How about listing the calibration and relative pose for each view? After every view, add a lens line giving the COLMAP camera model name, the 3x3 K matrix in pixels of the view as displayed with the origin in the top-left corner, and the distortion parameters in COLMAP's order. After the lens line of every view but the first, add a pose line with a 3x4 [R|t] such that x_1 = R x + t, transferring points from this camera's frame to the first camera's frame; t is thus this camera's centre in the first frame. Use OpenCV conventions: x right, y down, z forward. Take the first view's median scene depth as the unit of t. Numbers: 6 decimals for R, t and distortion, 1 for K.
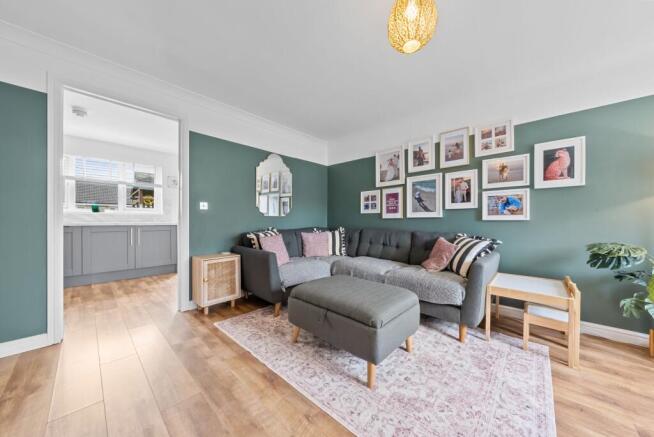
lens RADIAL K [[225.2, 0, 326.6], [0, 225.2, 221.2], [0, 0, 1]] dist [-0.002209, 0.000634]
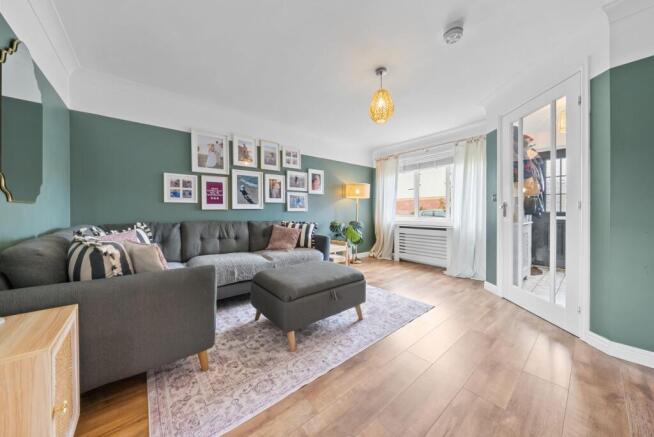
lens RADIAL K [[225.2, 0, 325.8], [0, 225.2, 212.8], [0, 0, 1]] dist [-0.002209, 0.000634]
pose [[0.132110, -0.007803, 0.991204, -0.675684], [0.006568, 0.999954, 0.006997, -0.003063], [-0.991213, 0.005586, 0.132155, 0.515410]]
